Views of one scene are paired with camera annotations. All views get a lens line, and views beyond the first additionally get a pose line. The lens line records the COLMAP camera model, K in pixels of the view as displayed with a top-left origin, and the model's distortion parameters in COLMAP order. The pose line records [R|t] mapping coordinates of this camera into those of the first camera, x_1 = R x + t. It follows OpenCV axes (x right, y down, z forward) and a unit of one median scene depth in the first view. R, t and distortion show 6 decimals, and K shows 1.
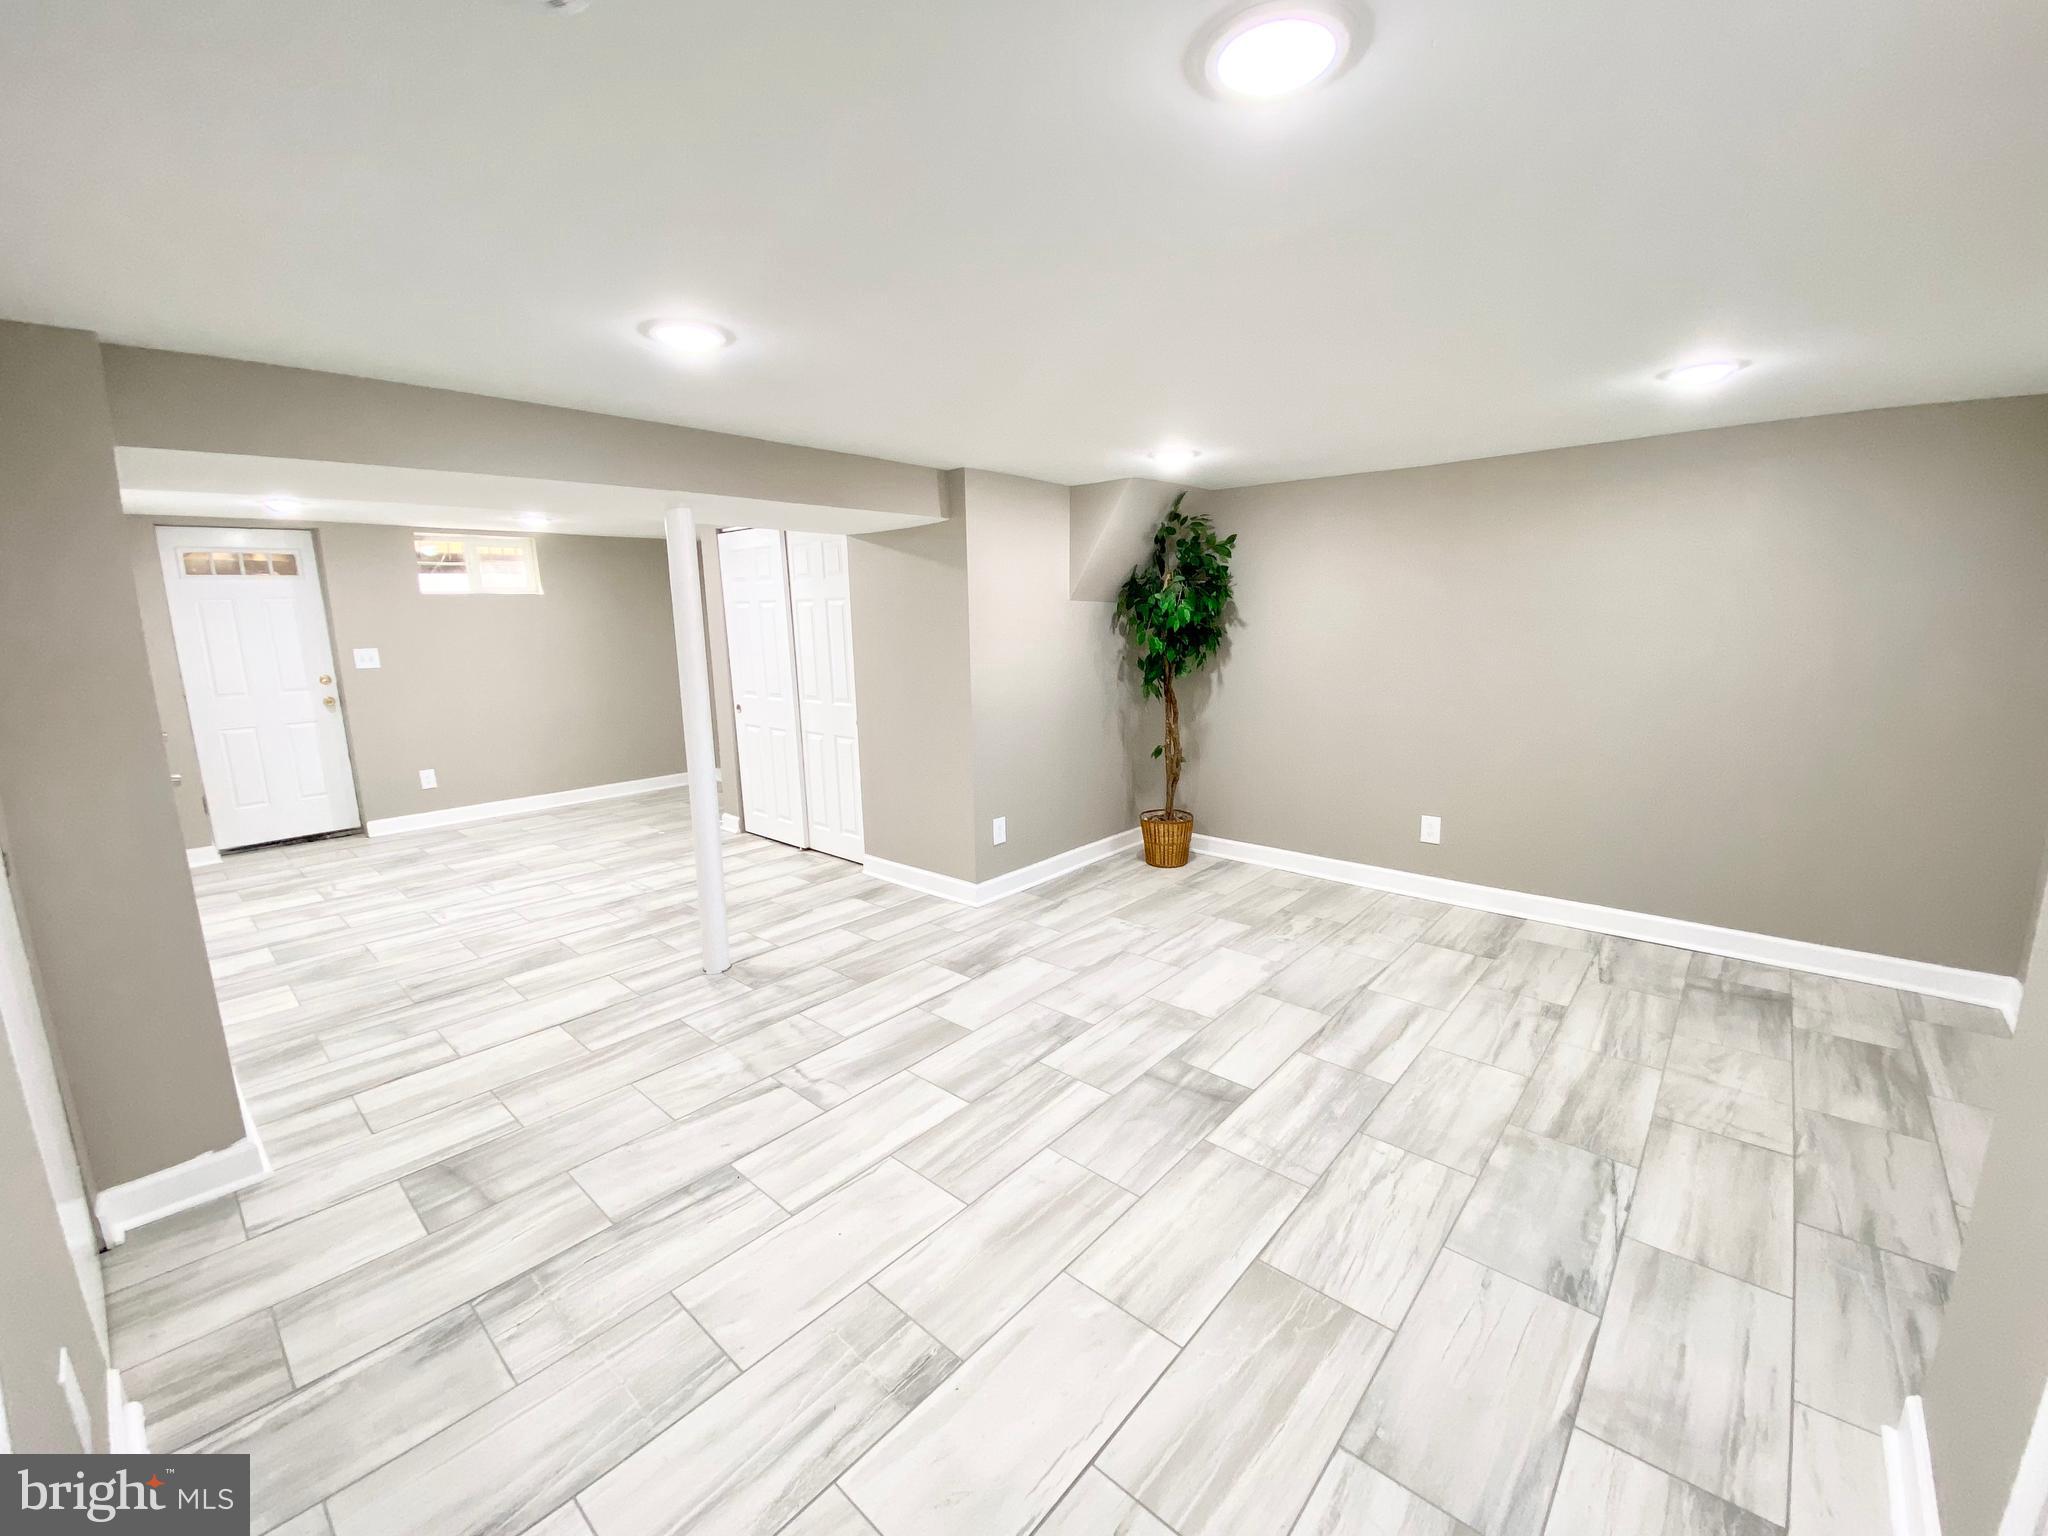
lens RADIAL K [[842.8, 0, 1021.6], [0, 842.8, 771.9], [0, 0, 1]] dist [0.034006, -0.028740]
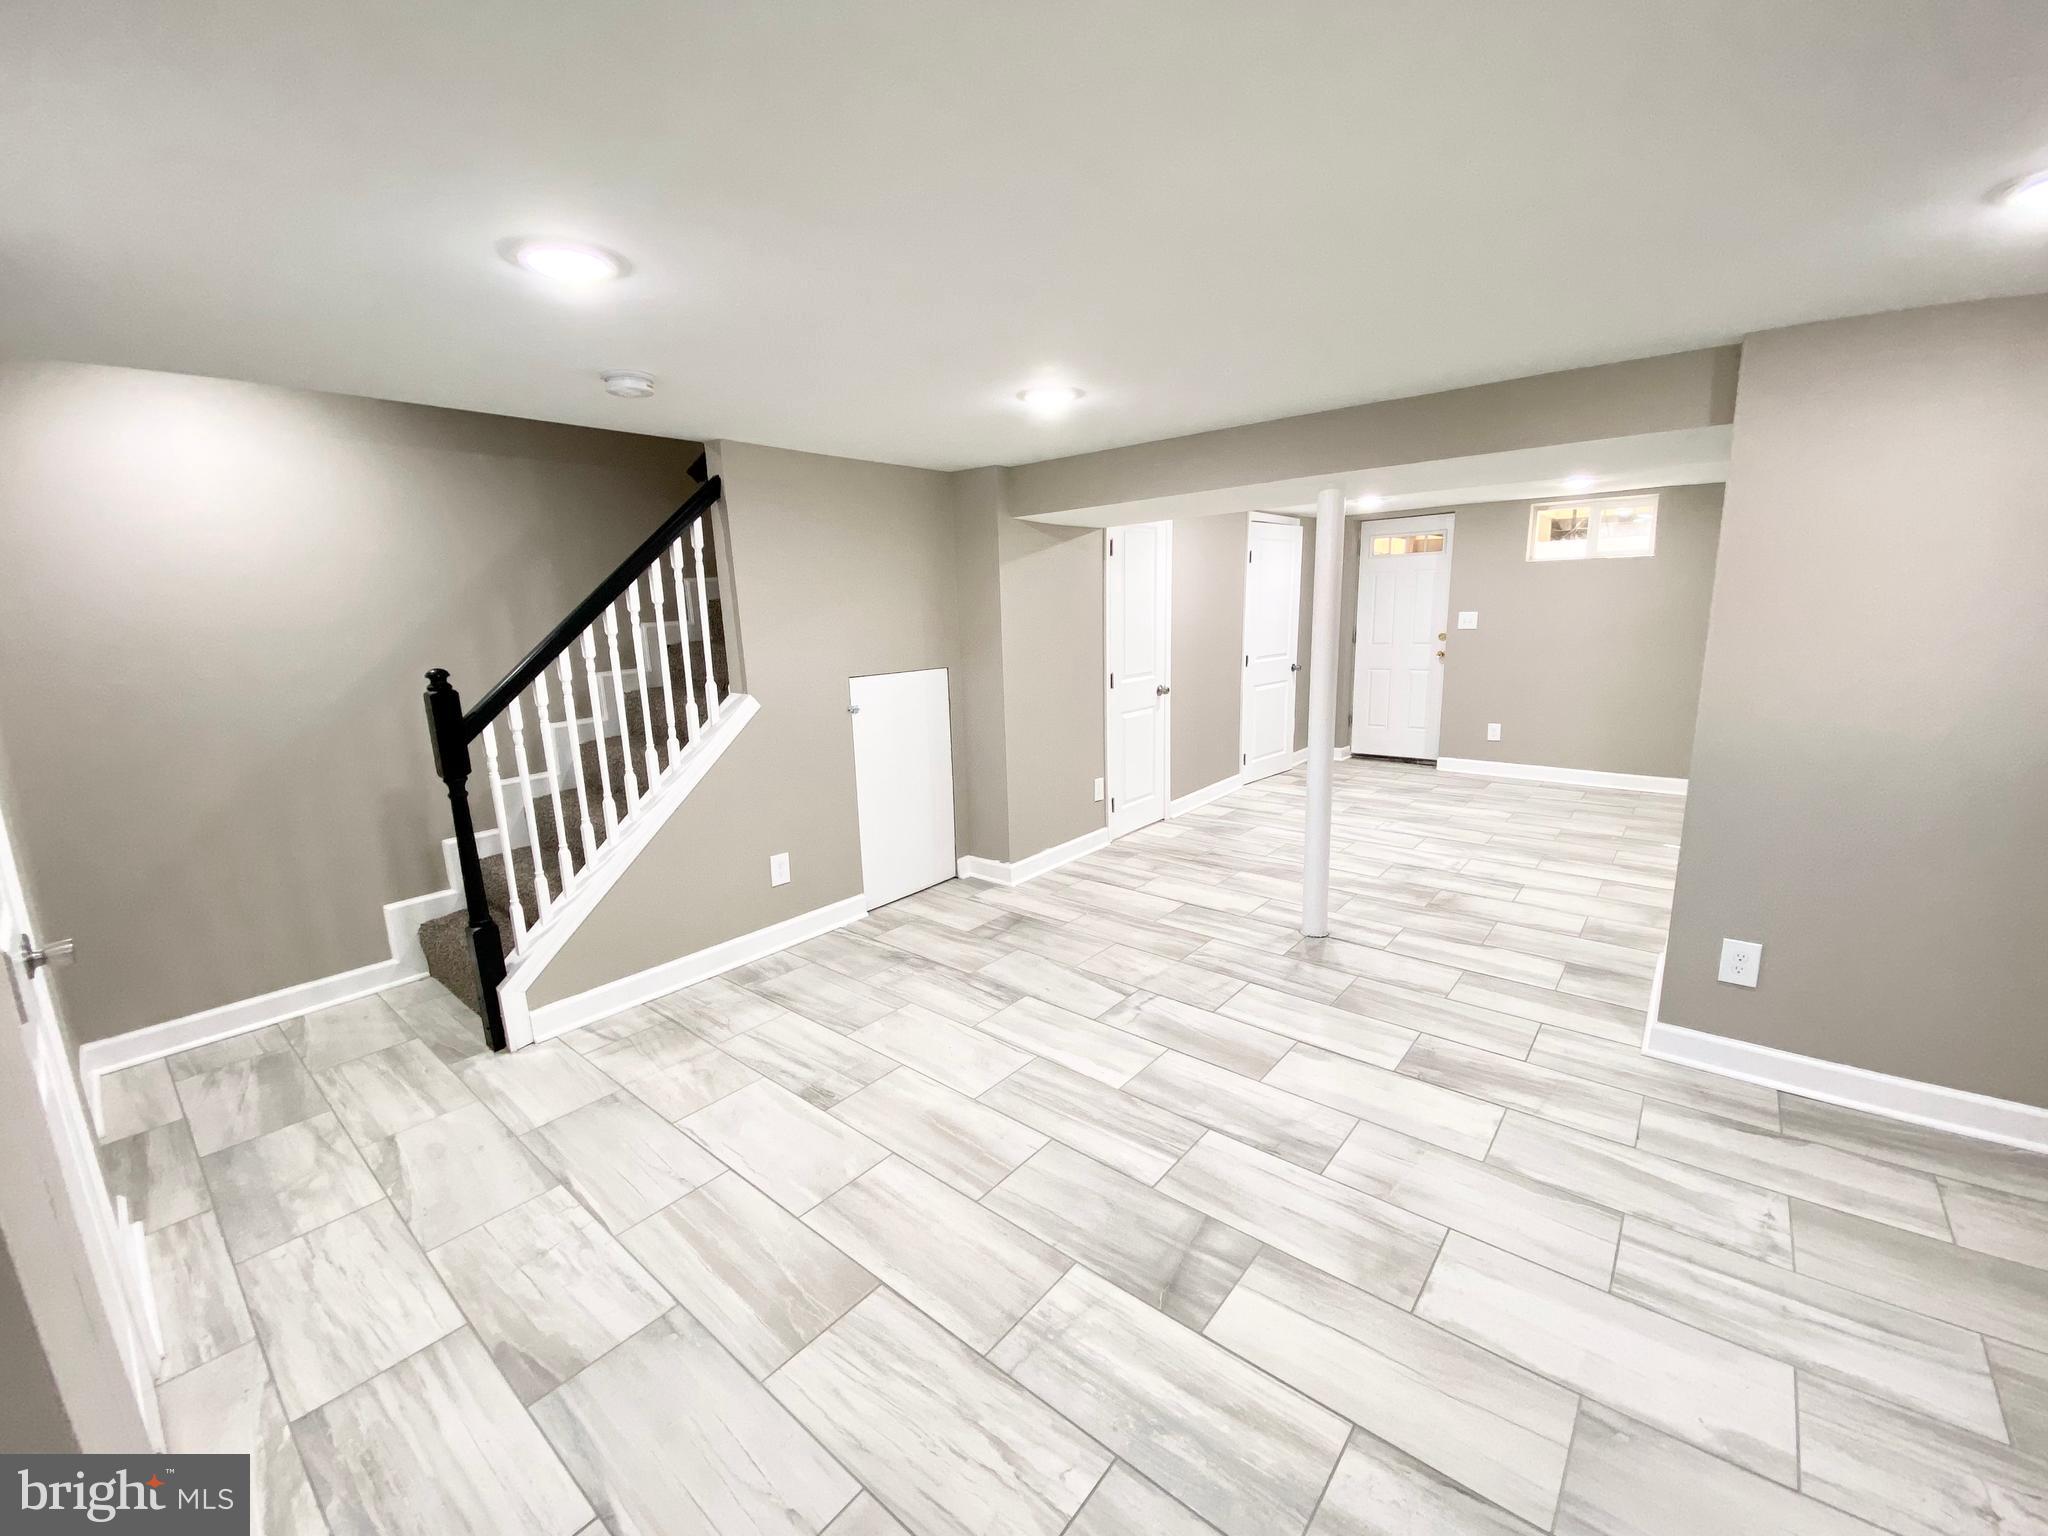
lens RADIAL K [[842.8, 0, 1021.6], [0, 842.8, 771.9], [0, 0, 1]] dist [0.034006, -0.028740]
pose [[0.018488, 0.214983, -0.976443, 0.700429], [-0.160653, 0.964559, 0.209325, -0.137247], [0.986838, 0.152998, 0.052370, 0.648805]]
